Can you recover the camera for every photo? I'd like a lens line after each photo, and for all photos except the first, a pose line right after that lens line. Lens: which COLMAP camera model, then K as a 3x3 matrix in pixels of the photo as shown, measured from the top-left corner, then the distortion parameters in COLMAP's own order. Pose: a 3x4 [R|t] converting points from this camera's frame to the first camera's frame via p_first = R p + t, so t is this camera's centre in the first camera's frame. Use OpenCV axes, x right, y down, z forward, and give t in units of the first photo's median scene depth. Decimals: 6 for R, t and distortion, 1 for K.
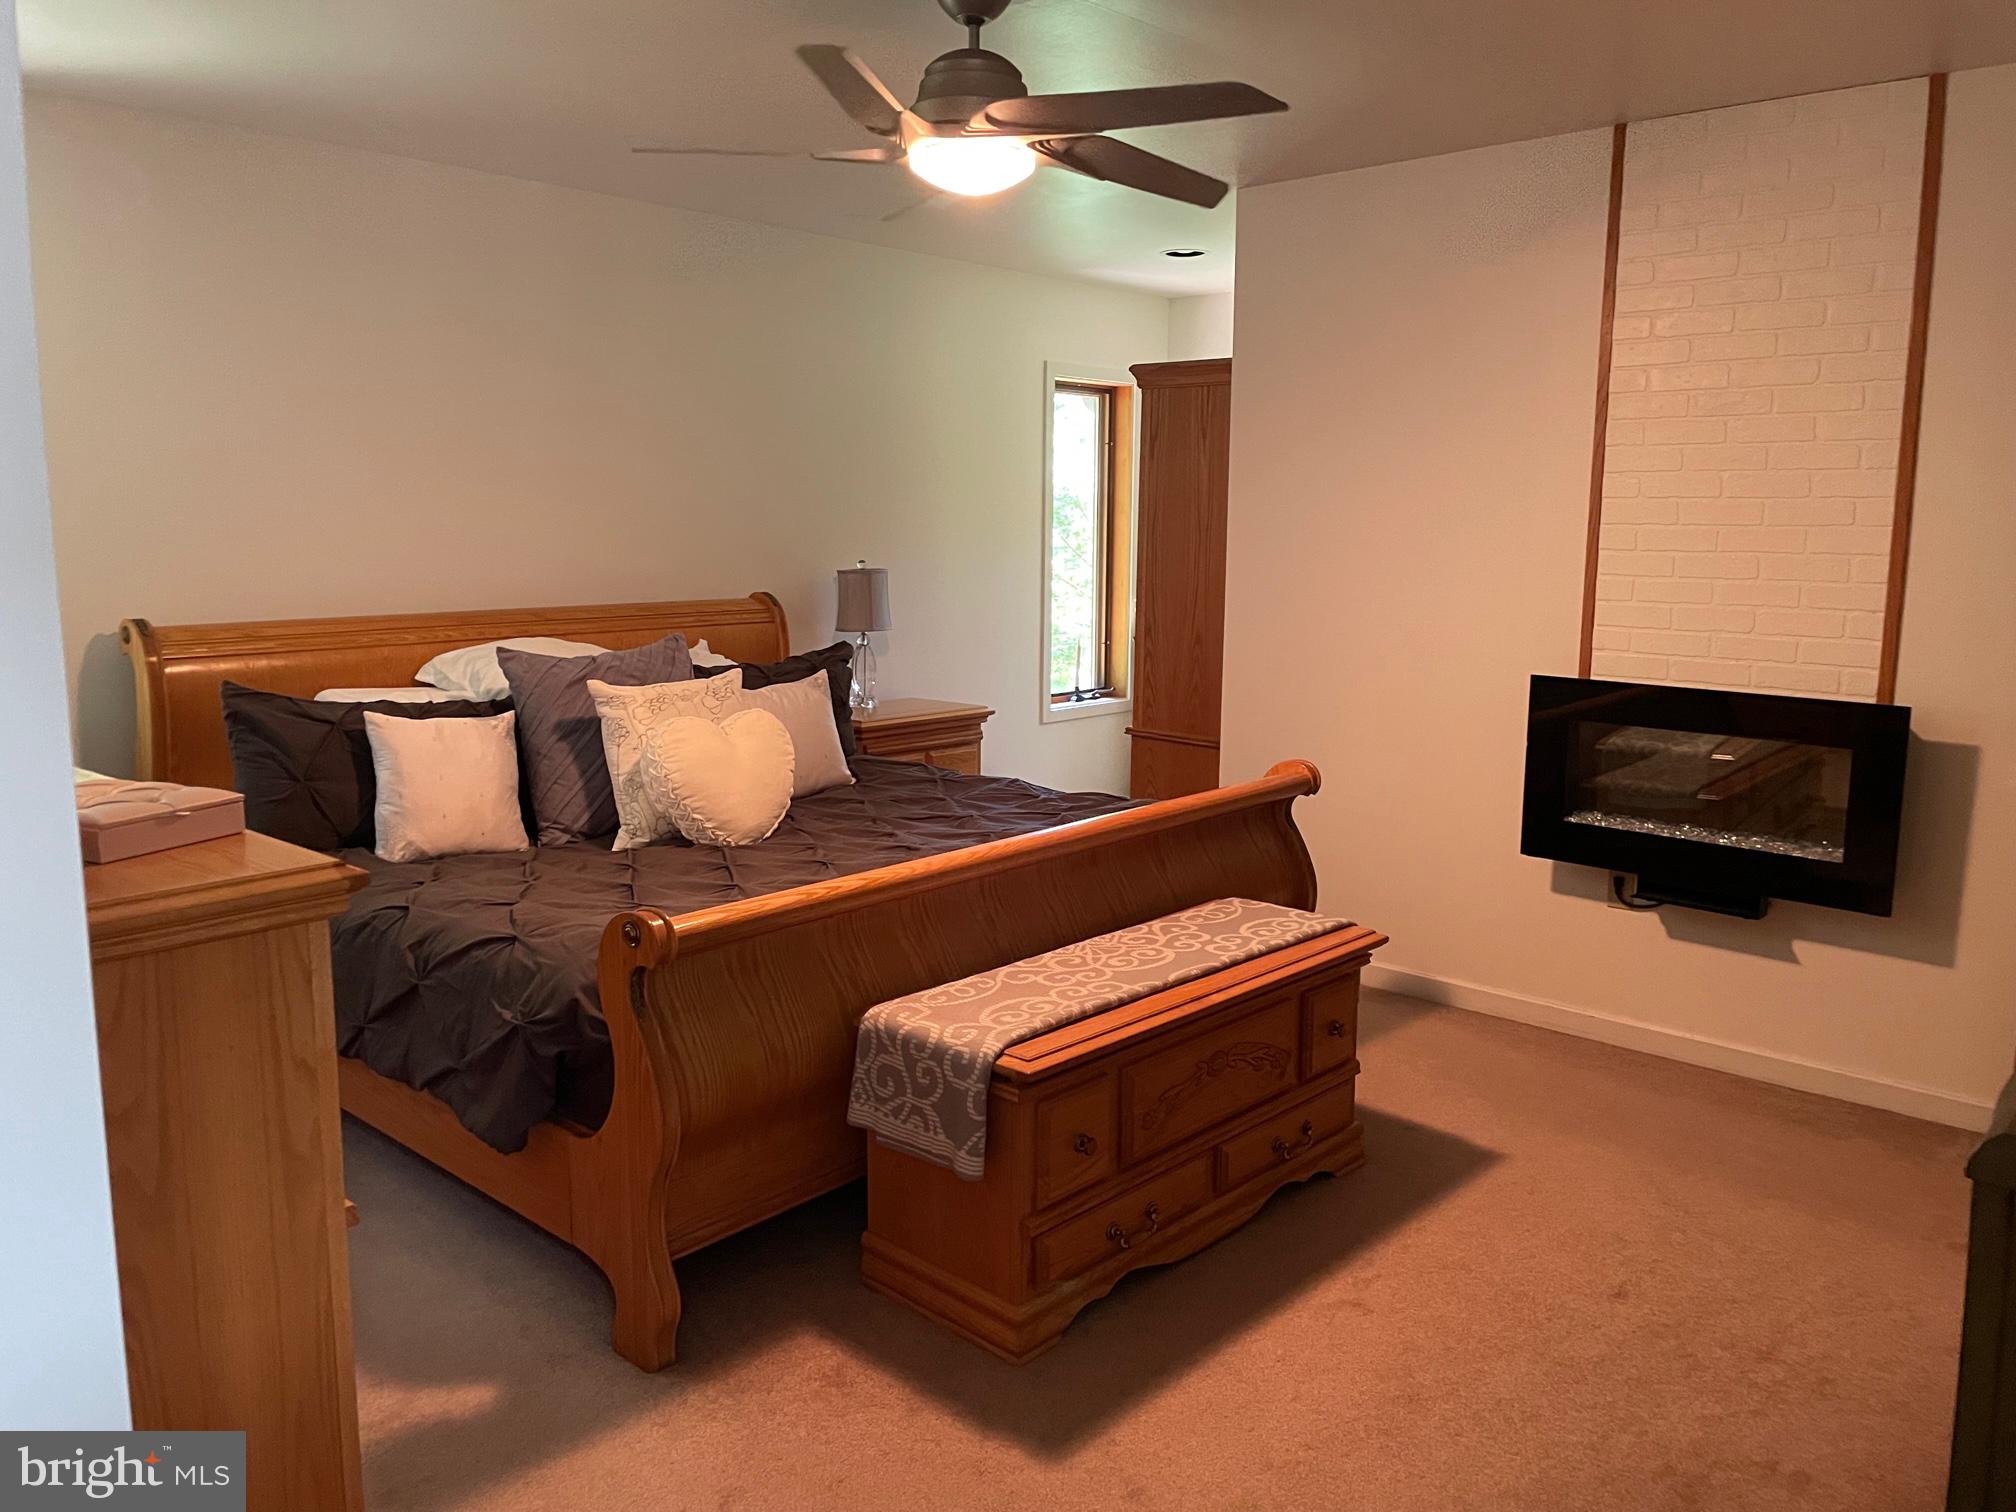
lens RADIAL K [[1529.5, 0, 1008.0], [0, 1529.5, 756.0], [0, 0, 1]] dist [0.101325, -0.134569]
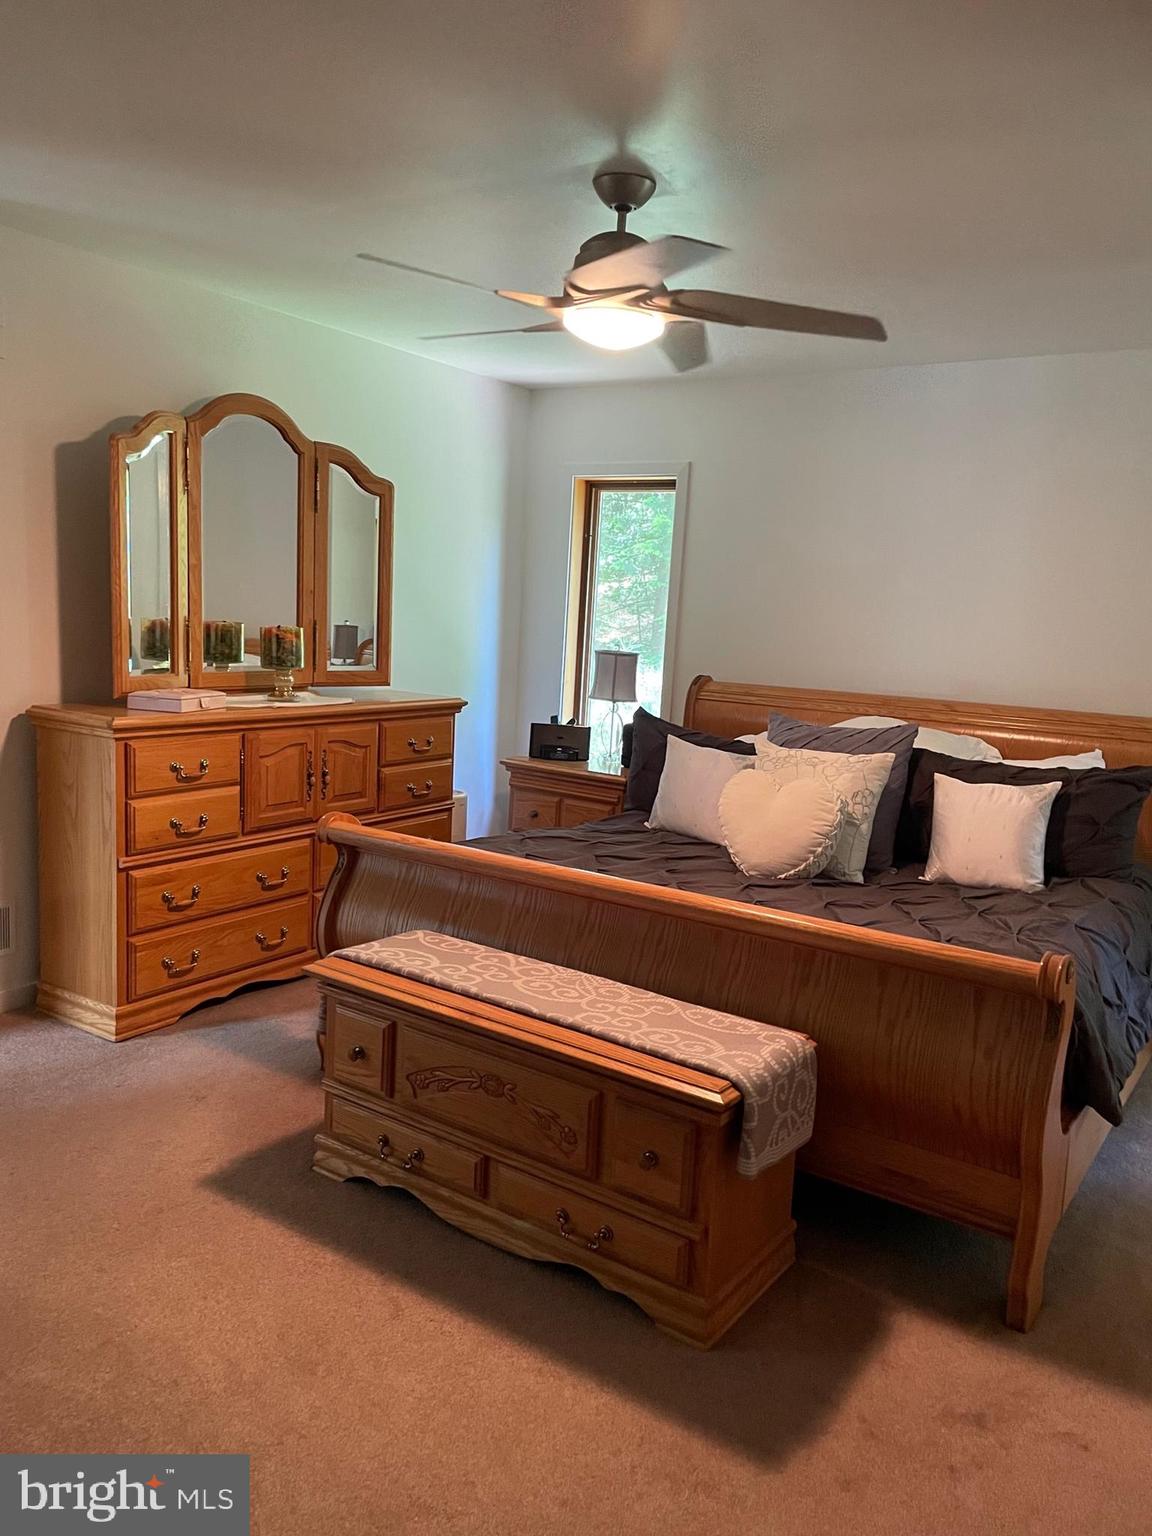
lens RADIAL K [[1165.4, 0, 575.6], [0, 1165.4, 788.7], [0, 0, 1]] dist [0.101325, -0.134569]
pose [[0.143051, 0.165643, -0.975756, 0.941833], [-0.208488, 0.968816, 0.133900, -0.139845], [0.967507, 0.184279, 0.173124, 0.855742]]
